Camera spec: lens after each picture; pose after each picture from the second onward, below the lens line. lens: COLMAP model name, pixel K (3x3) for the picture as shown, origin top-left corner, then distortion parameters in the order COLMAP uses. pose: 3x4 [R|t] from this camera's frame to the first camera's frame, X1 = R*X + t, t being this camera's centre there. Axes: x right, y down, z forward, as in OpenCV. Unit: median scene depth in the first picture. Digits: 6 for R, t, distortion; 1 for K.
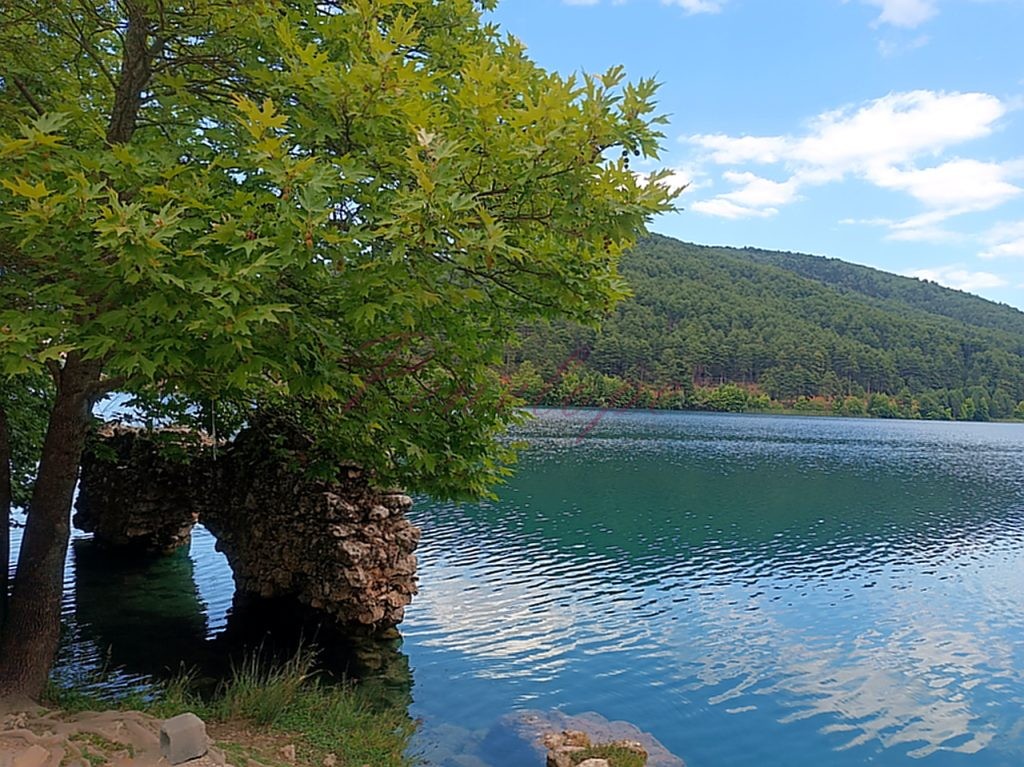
lens RADIAL K [[751.2, 0, 507.8], [0, 751.2, 382.5], [0, 0, 1]] dist [0.022763, -0.017172]
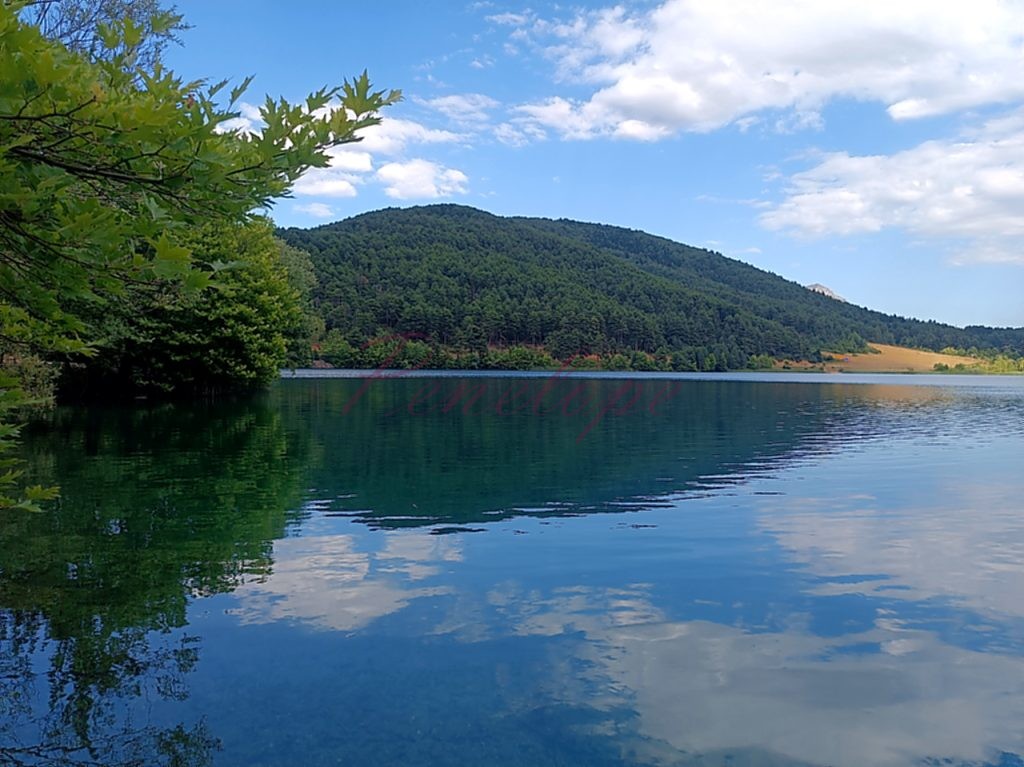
lens RADIAL K [[745.4, 0, 512.1], [0, 745.4, 387.1], [0, 0, 1]] dist [0.023710, -0.006629]
pose [[0.975500, -0.032666, 0.217563, 0.028698], [0.021378, 0.998310, 0.054039, 0.002592], [-0.218960, -0.048064, 0.974549, -0.102358]]
